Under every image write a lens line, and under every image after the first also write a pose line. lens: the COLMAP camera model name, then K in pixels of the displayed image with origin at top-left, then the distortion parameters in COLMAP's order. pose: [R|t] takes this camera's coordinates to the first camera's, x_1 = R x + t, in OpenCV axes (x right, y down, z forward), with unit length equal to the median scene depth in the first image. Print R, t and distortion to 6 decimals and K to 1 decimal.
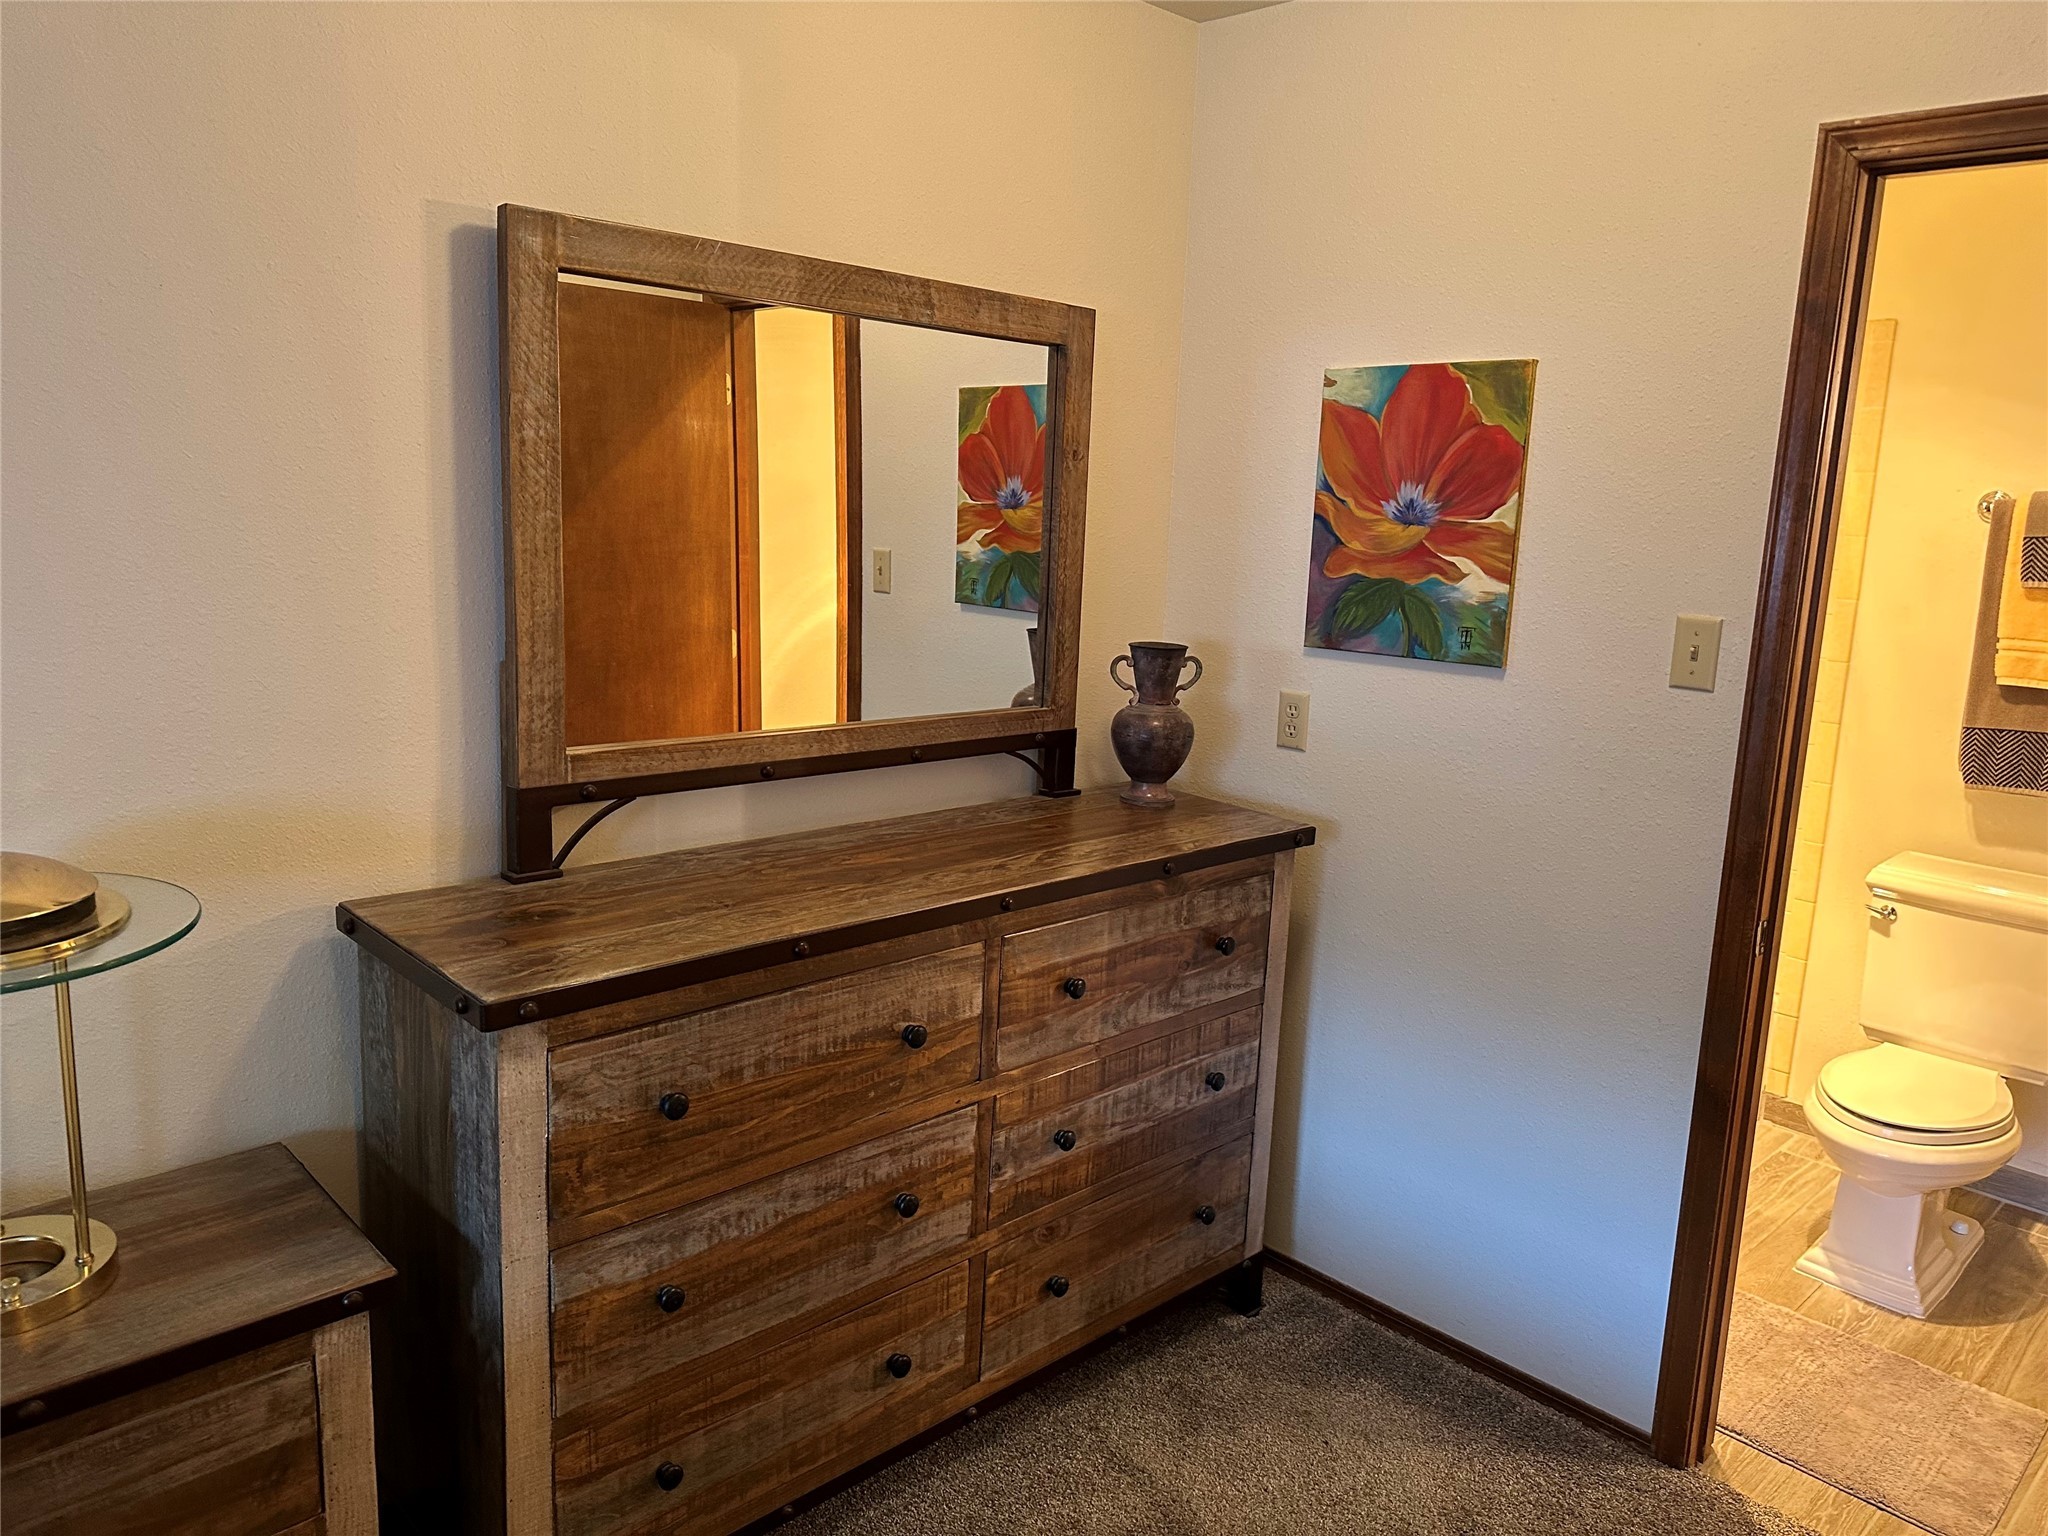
lens RADIAL K [[1442.6, 0, 991.7], [0, 1442.6, 802.3], [0, 0, 1]] dist [0.063499, -0.078043]
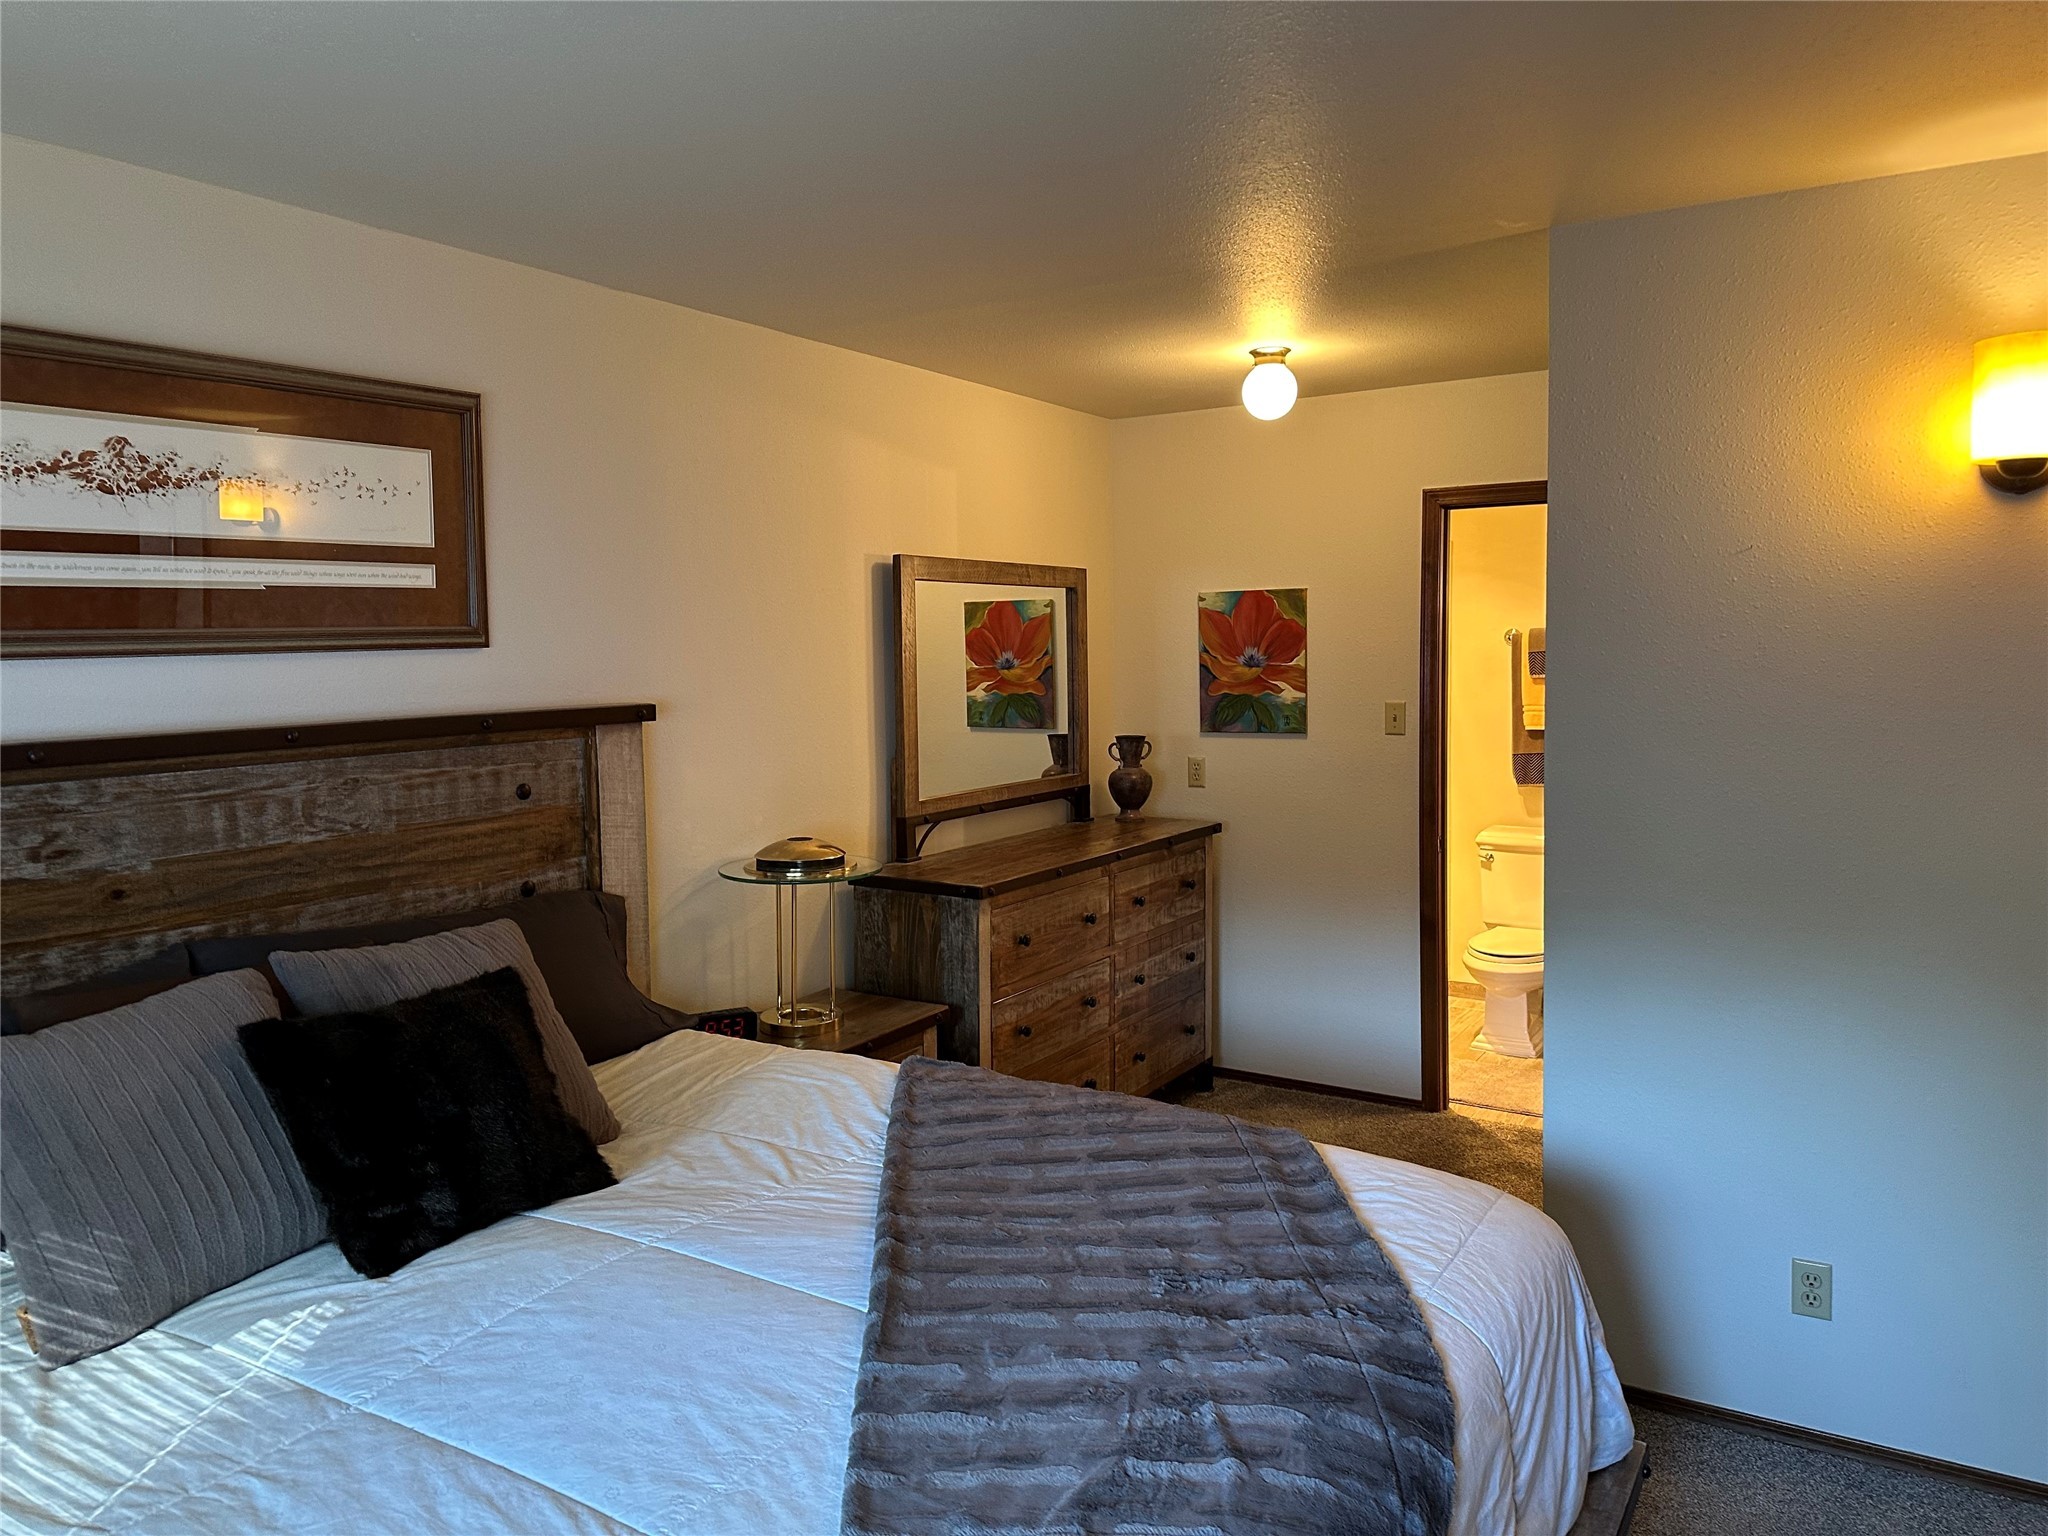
lens RADIAL K [[1442.6, 0, 951.9], [0, 1442.6, 796.9], [0, 0, 1]] dist [0.063499, -0.078043]
pose [[0.973624, -0.078974, 0.214054, -0.560410], [0.099958, 0.991000, -0.089032, 0.123477], [-0.205097, 0.108080, 0.972756, -0.844398]]
